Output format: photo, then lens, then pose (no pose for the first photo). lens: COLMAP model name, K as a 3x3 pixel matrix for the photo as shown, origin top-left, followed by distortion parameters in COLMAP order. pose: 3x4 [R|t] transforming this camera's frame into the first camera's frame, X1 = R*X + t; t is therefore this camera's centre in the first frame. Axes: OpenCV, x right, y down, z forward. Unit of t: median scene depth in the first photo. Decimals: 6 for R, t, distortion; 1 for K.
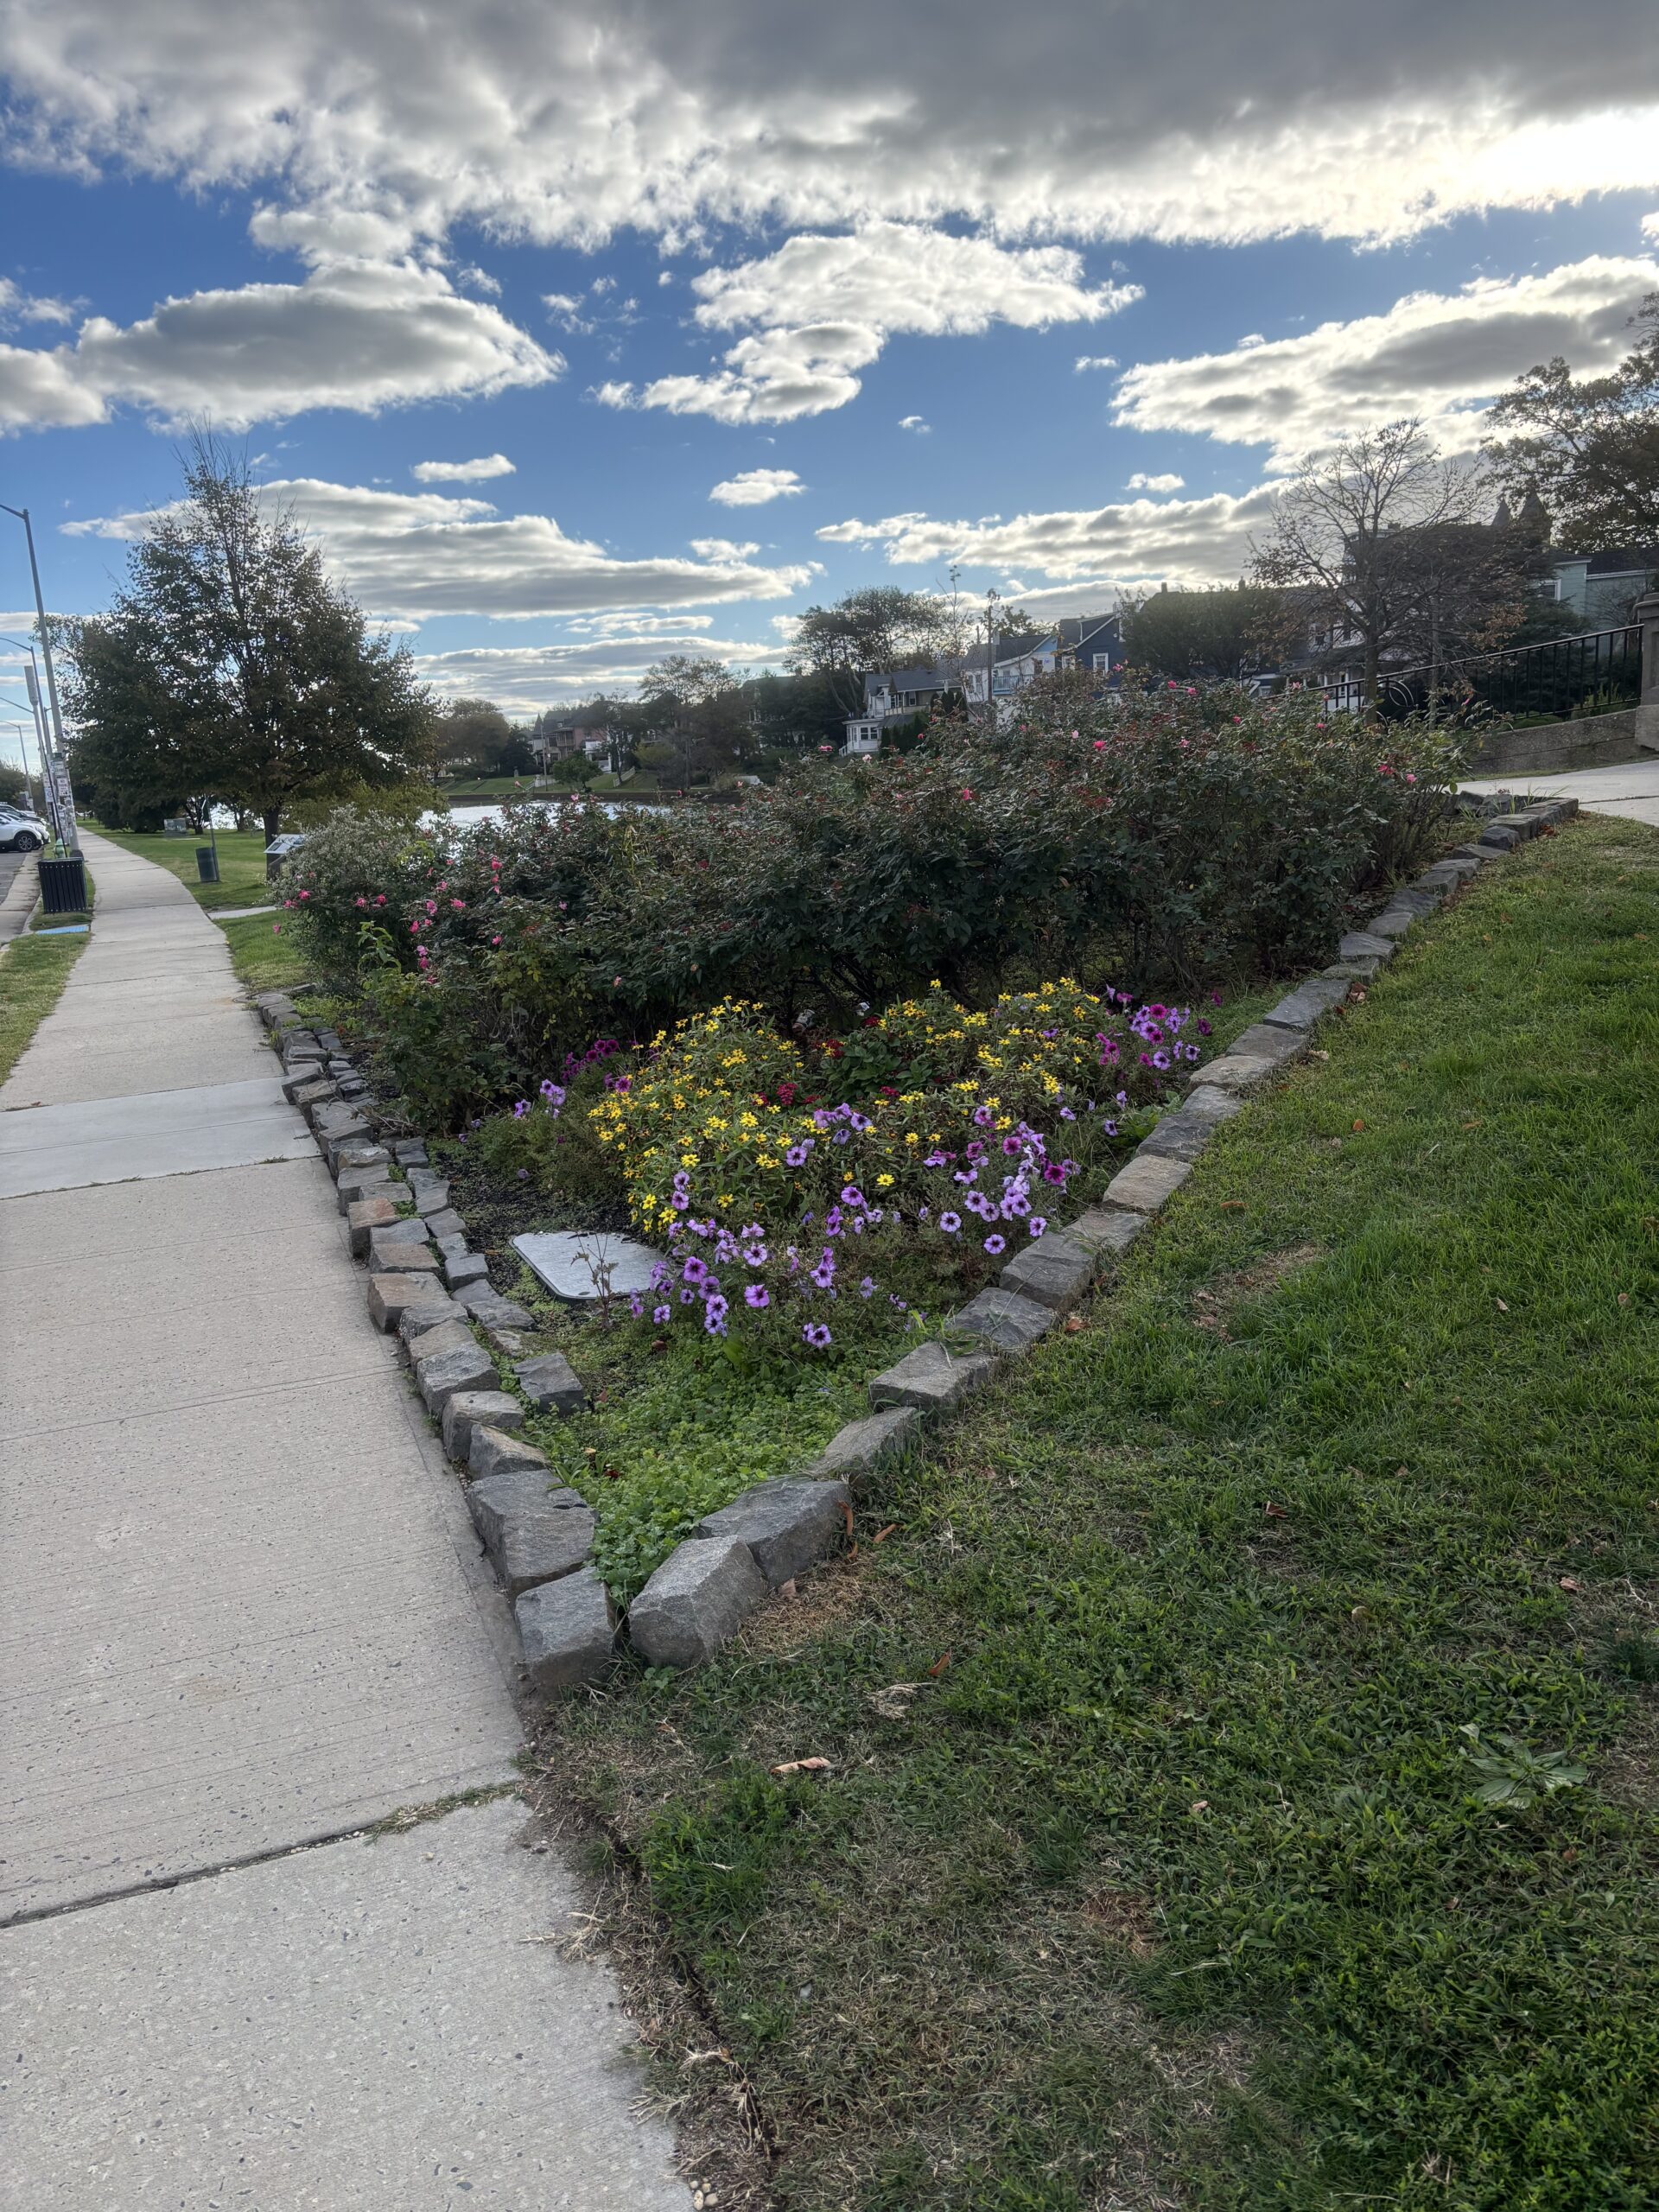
lens RADIAL K [[1693.8, 0, 809.5], [0, 1693.8, 1084.8], [0, 0, 1]] dist [0.035224, -0.042773]
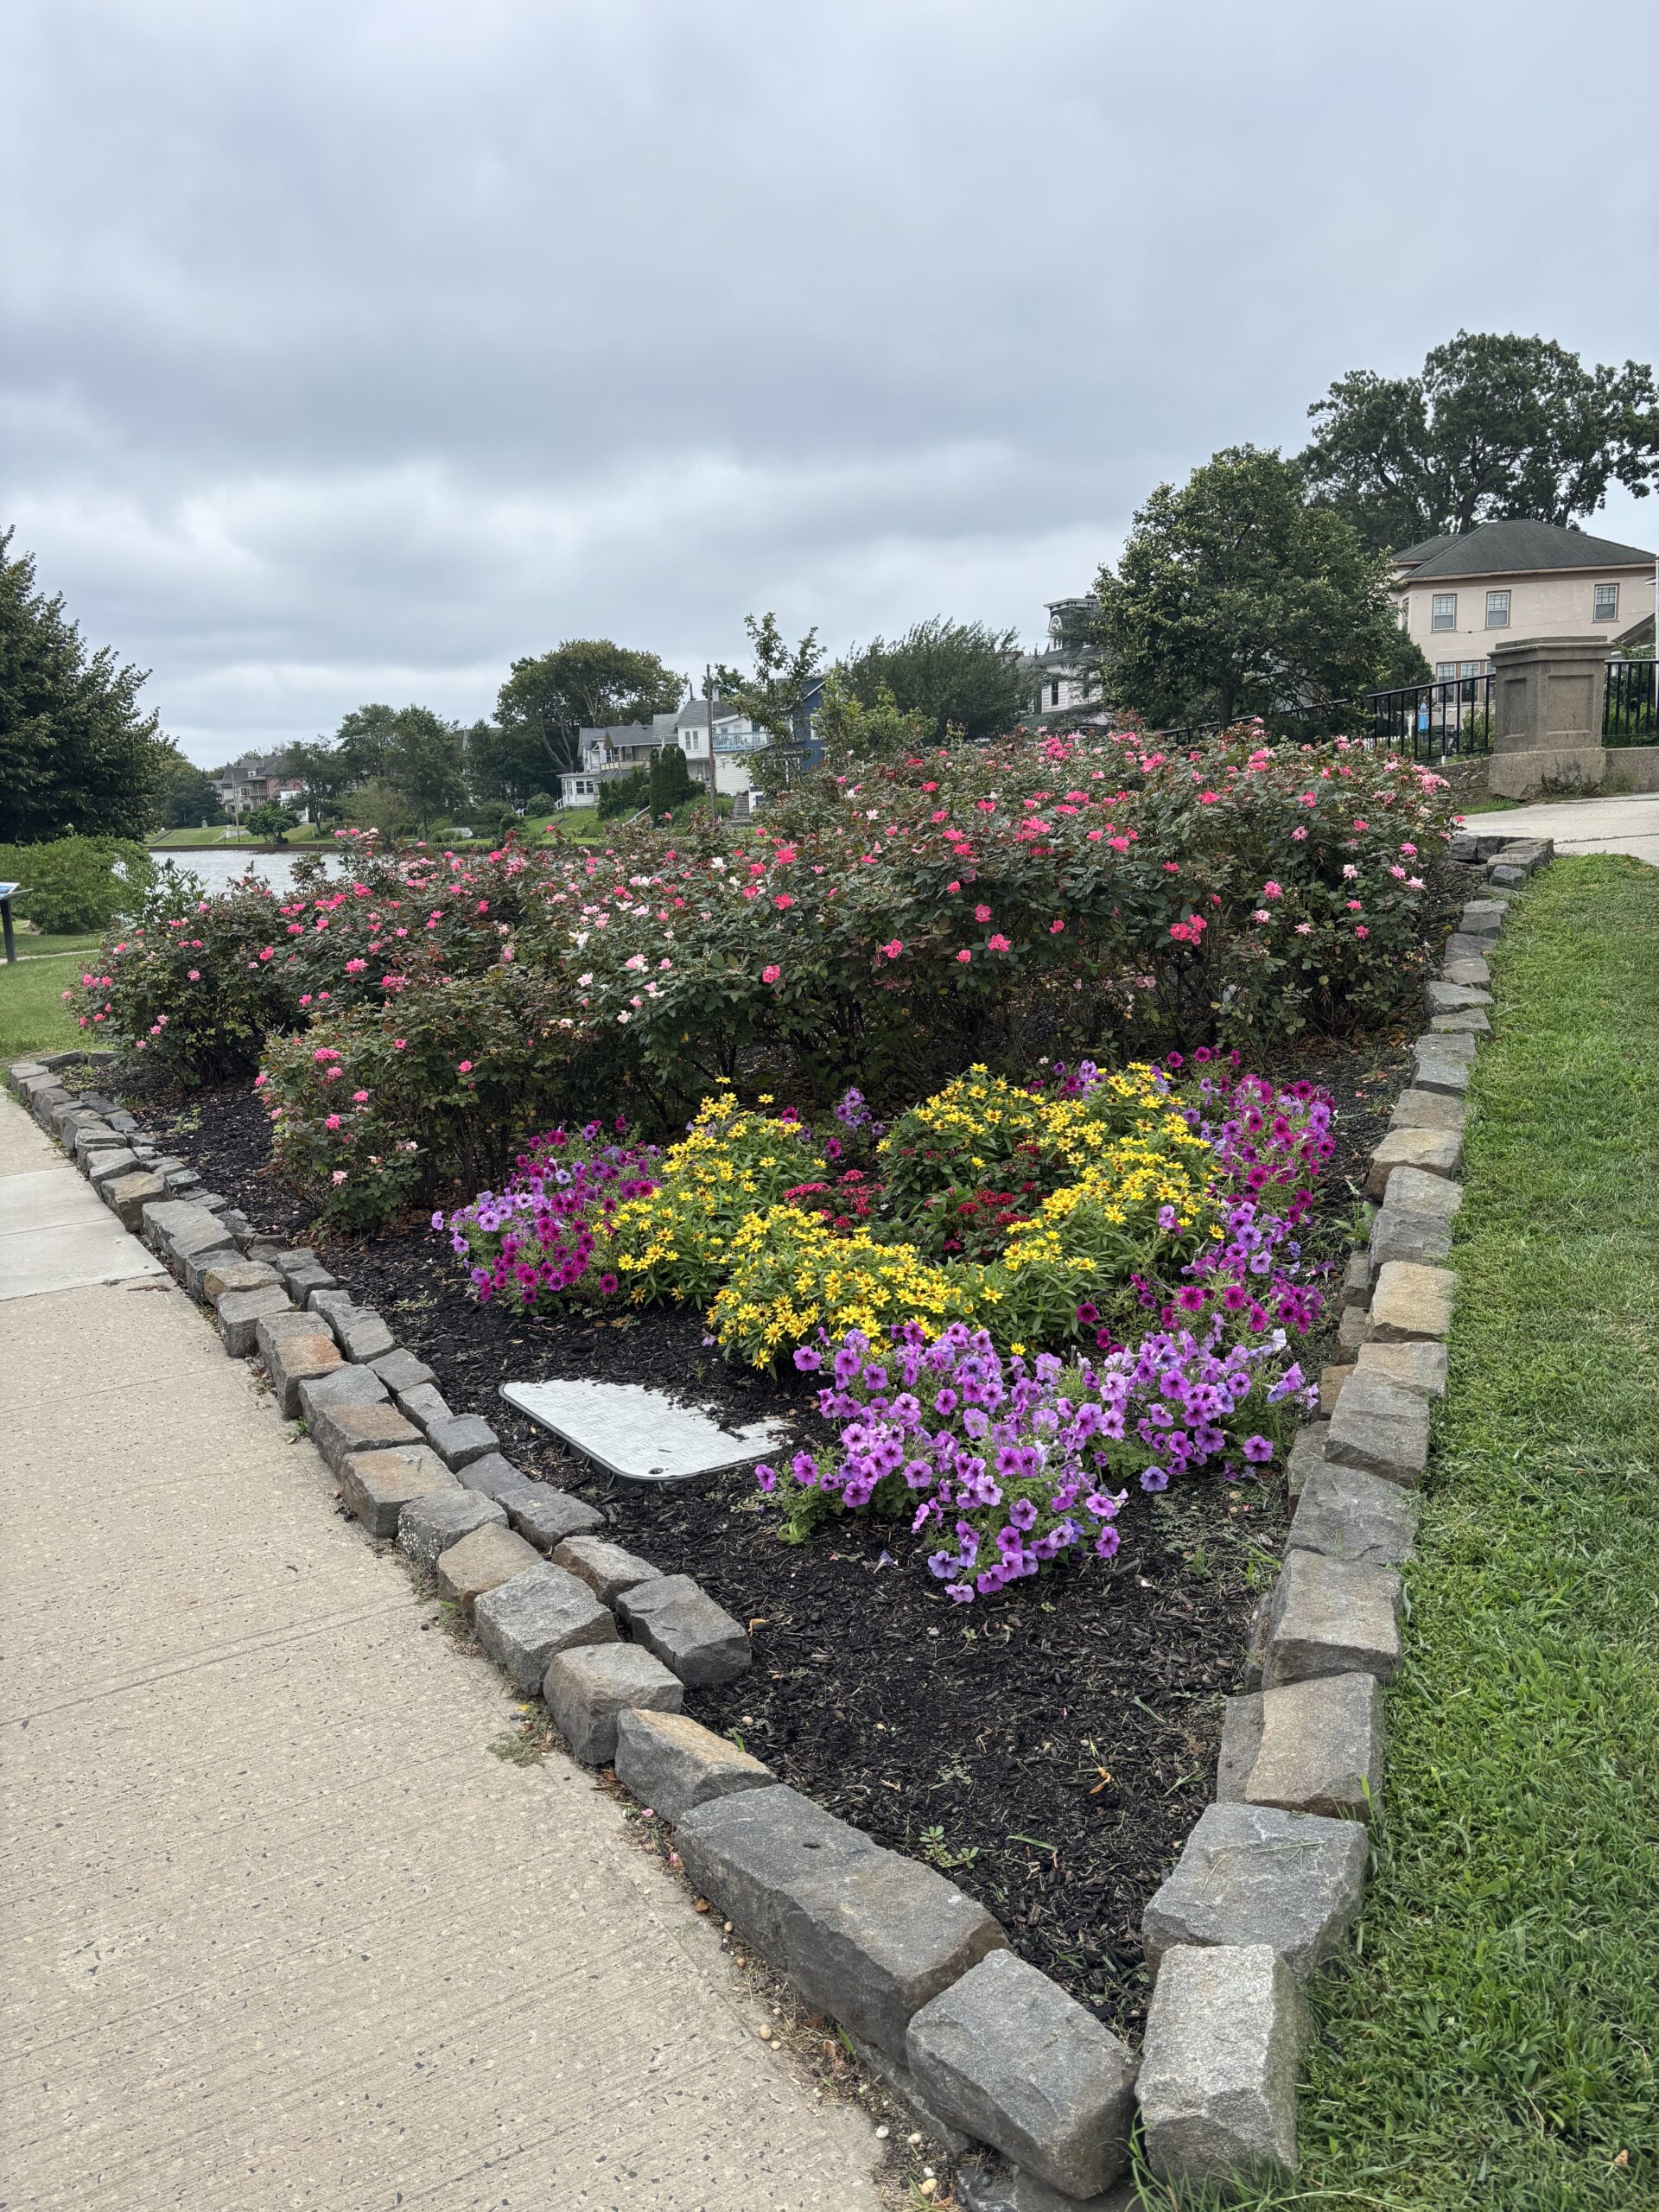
lens RADIAL K [[1693.8, 0, 827.5], [0, 1693.8, 1105.2], [0, 0, 1]] dist [0.035224, -0.042773]
pose [[0.983421, -0.018618, 0.180377, -0.142391], [0.022383, 0.999571, -0.018863, -0.015734], [-0.179949, 0.022588, 0.983417, 0.190854]]
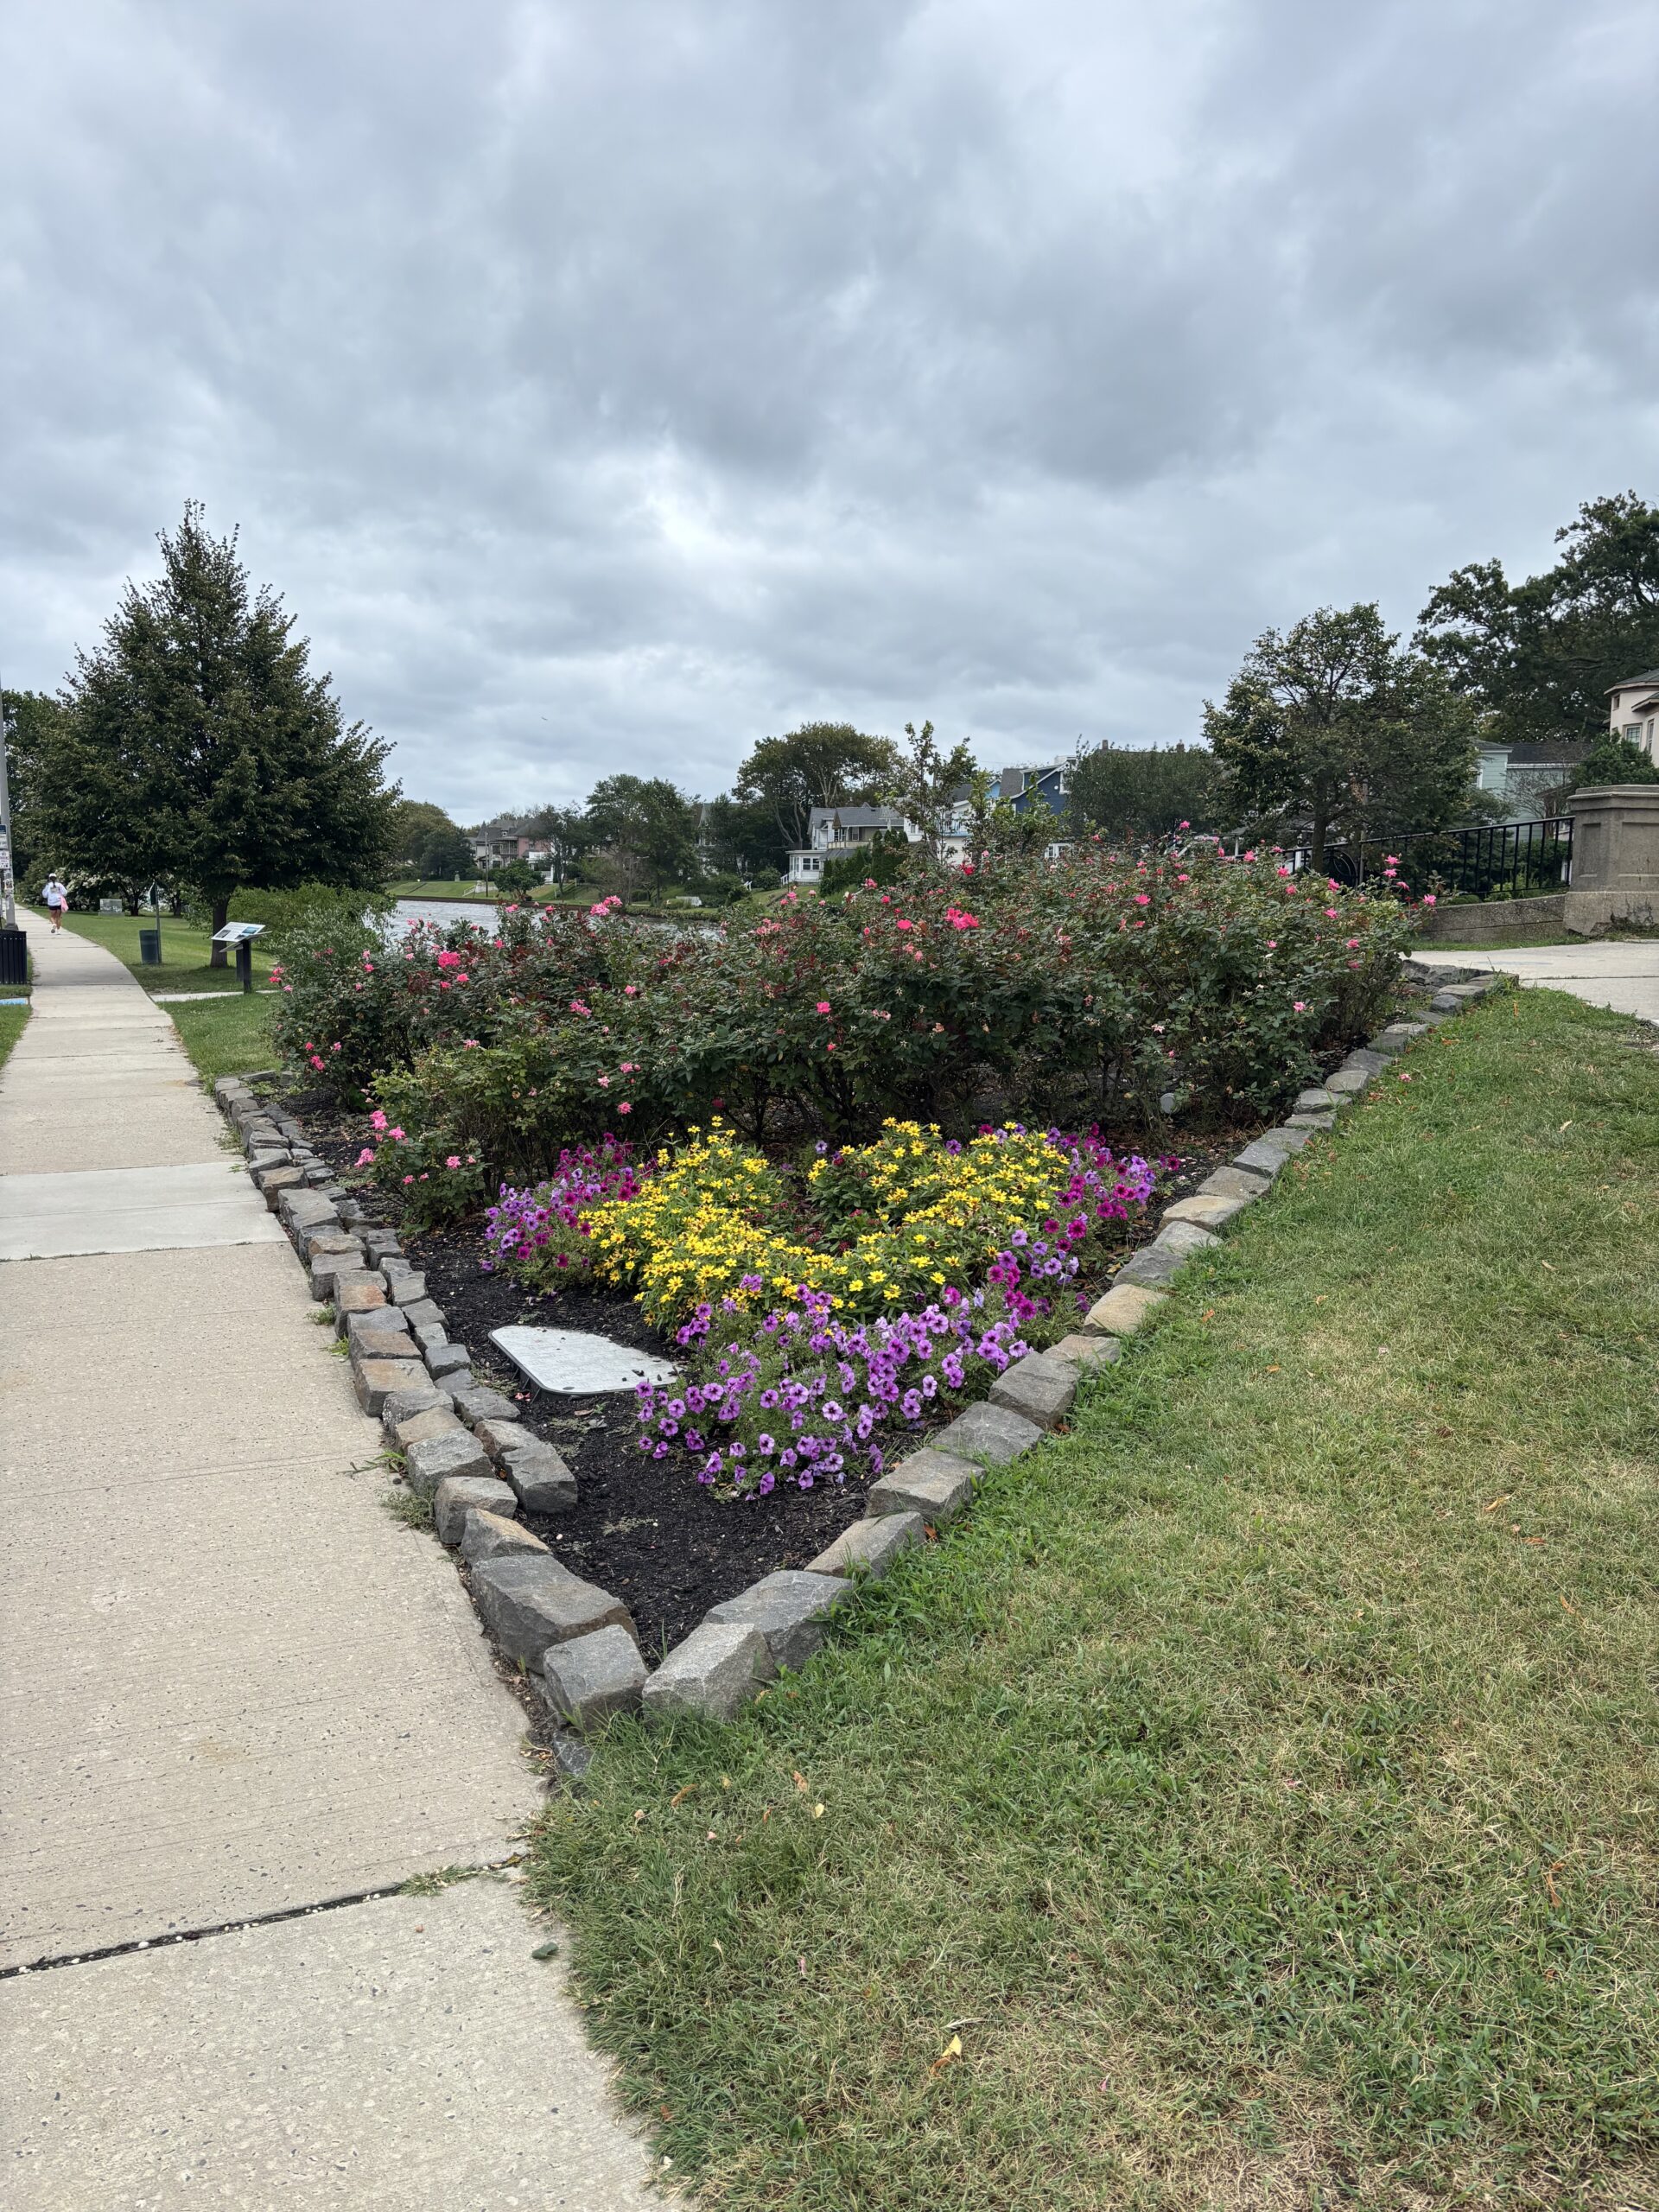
lens RADIAL K [[1693.8, 0, 815.8], [0, 1693.8, 1108.0], [0, 0, 1]] dist [0.035224, -0.042773]
pose [[0.996746, 0.064694, 0.048078, -0.033982], [-0.061694, 0.996201, -0.061468, 0.006573], [-0.051872, 0.058302, 0.996950, -0.023657]]
